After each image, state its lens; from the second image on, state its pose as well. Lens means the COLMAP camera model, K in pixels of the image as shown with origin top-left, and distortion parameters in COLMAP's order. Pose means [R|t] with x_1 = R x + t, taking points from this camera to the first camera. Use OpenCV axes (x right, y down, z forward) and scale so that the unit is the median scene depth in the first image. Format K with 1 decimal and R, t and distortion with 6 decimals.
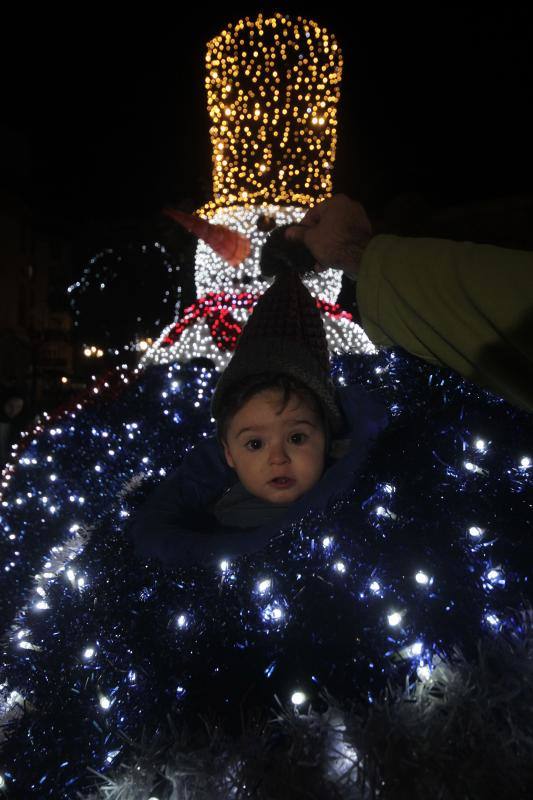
lens RADIAL K [[514.7, 0, 268.2], [0, 514.7, 394.3], [0, 0, 1]] dist [0.023582, 0.005273]
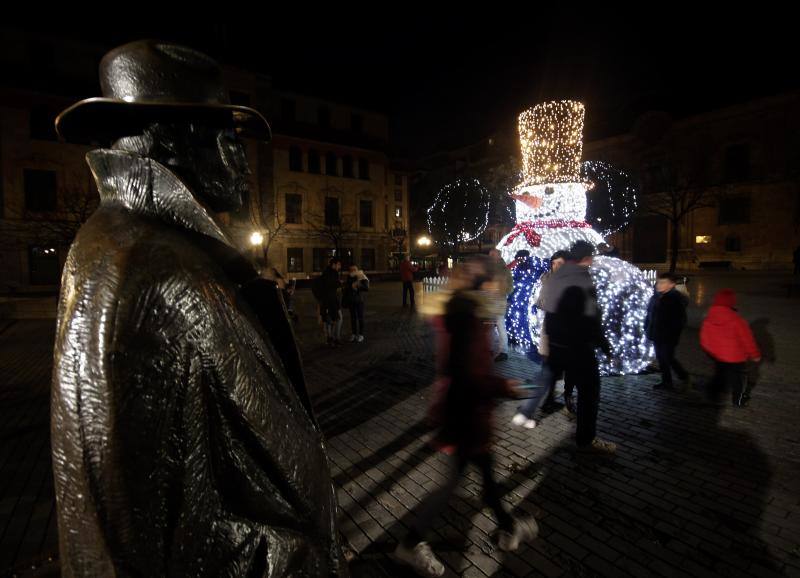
lens RADIAL K [[366.2, 0, 399.1], [0, 366.2, 281.7], [0, 0, 1]] dist [-0.000313, 0.000160]
pose [[0.933492, -0.019410, -0.358073, -0.056233], [0.034256, 0.998794, 0.035161, 0.000952], [0.356959, -0.045089, 0.933031, -0.869298]]
